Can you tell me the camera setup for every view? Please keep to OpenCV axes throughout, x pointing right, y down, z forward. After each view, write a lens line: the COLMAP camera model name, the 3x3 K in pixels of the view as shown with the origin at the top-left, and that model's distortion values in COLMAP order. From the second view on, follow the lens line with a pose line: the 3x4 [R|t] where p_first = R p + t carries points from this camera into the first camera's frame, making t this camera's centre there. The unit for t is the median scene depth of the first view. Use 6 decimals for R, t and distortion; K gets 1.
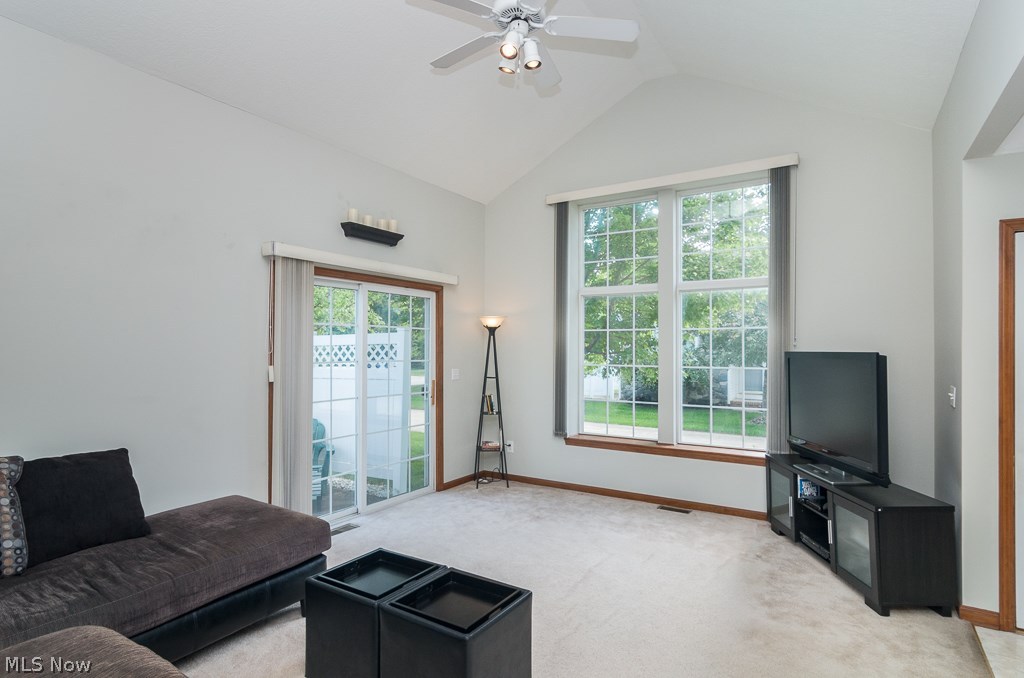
lens RADIAL K [[537.5, 0, 514.4], [0, 537.5, 340.4], [0, 0, 1]] dist [0.004142, 0.000895]
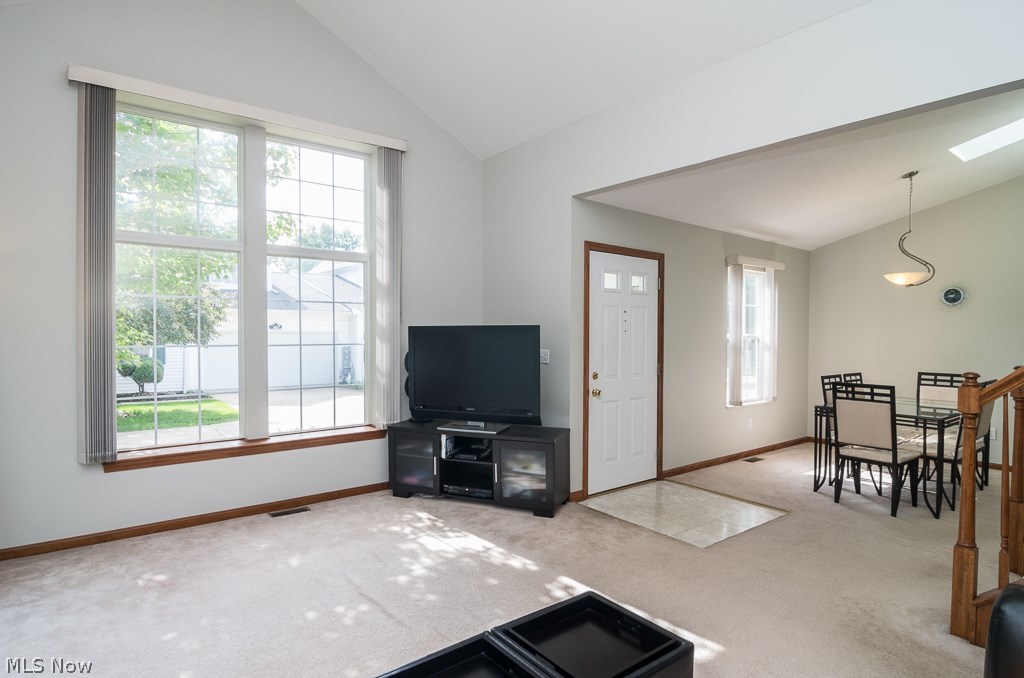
lens RADIAL K [[559.3, 0, 513.6], [0, 559.3, 337.1], [0, 0, 1]] dist [-0.002015, -0.001099]
pose [[0.335342, -0.009305, 0.942050, -0.420596], [-0.015791, 0.999755, 0.015496, 0.020558], [-0.941964, -0.020072, 0.335113, 0.387476]]
